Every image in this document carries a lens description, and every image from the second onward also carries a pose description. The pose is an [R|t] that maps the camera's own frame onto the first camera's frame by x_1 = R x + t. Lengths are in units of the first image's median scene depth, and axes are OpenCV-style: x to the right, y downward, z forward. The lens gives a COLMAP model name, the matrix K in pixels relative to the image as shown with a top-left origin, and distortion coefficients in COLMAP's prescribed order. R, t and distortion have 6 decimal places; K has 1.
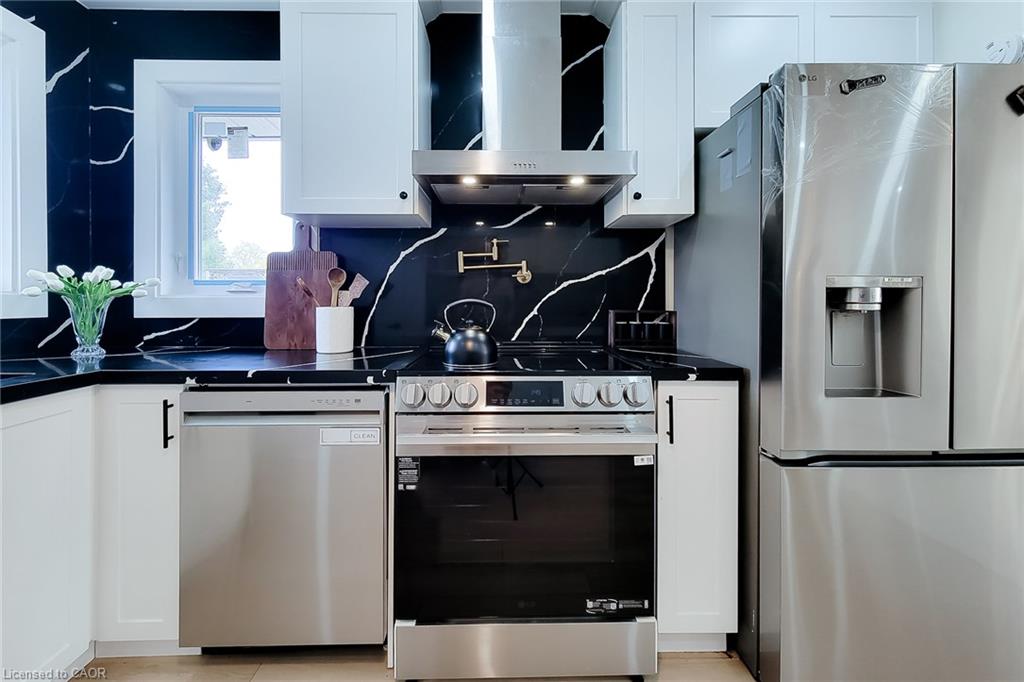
lens RADIAL K [[421.7, 0, 503.1], [0, 421.7, 301.2], [0, 0, 1]] dist [0.003541, 0.000133]
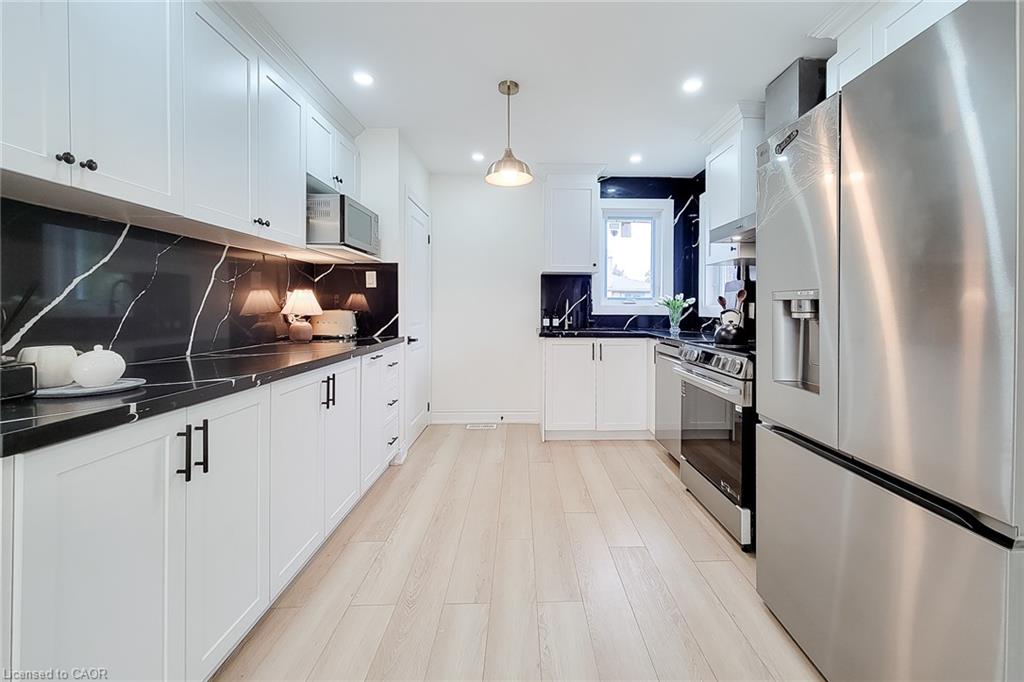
lens RADIAL K [[430.9, 0, 535.8], [0, 430.9, 309.7], [0, 0, 1]] dist [0.000877, 0.000110]
pose [[0.025618, 0.007240, -0.999646, 1.409106], [-0.005733, 0.999958, 0.007095, -0.005704], [0.999655, 0.005549, 0.025658, 0.130186]]
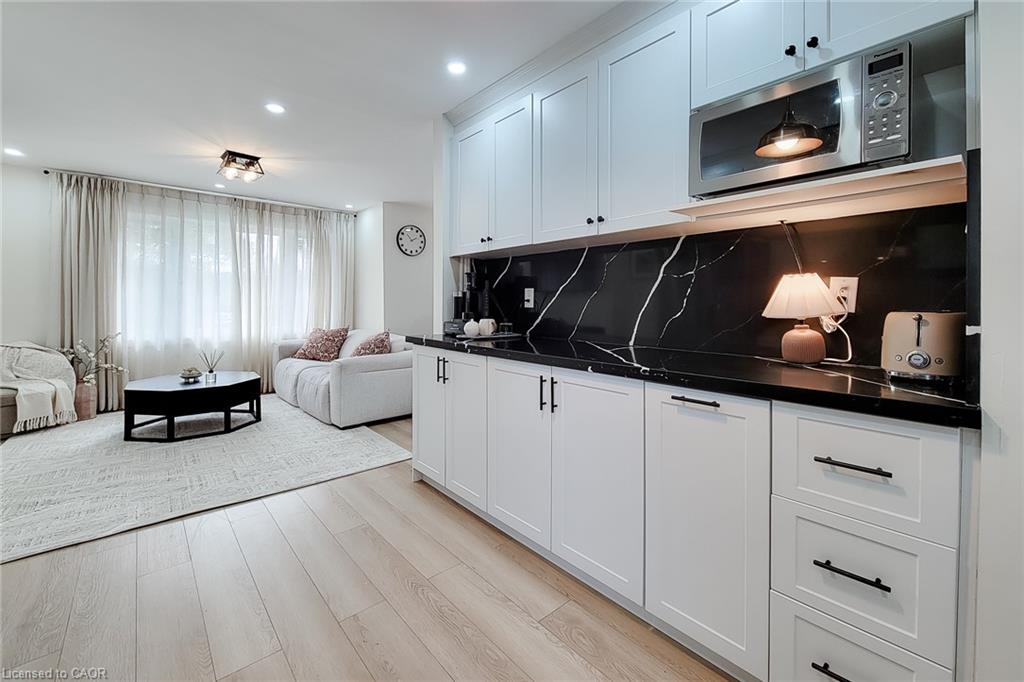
lens RADIAL K [[429.3, 0, 512.6], [0, 429.3, 300.8], [0, 0, 1]] dist [0.000878, 0.000049]
pose [[-0.652144, 0.003399, 0.758087, -0.462041], [0.002686, 0.999994, -0.002172, -0.005026], [-0.758090, 0.000620, -0.652150, 0.362343]]
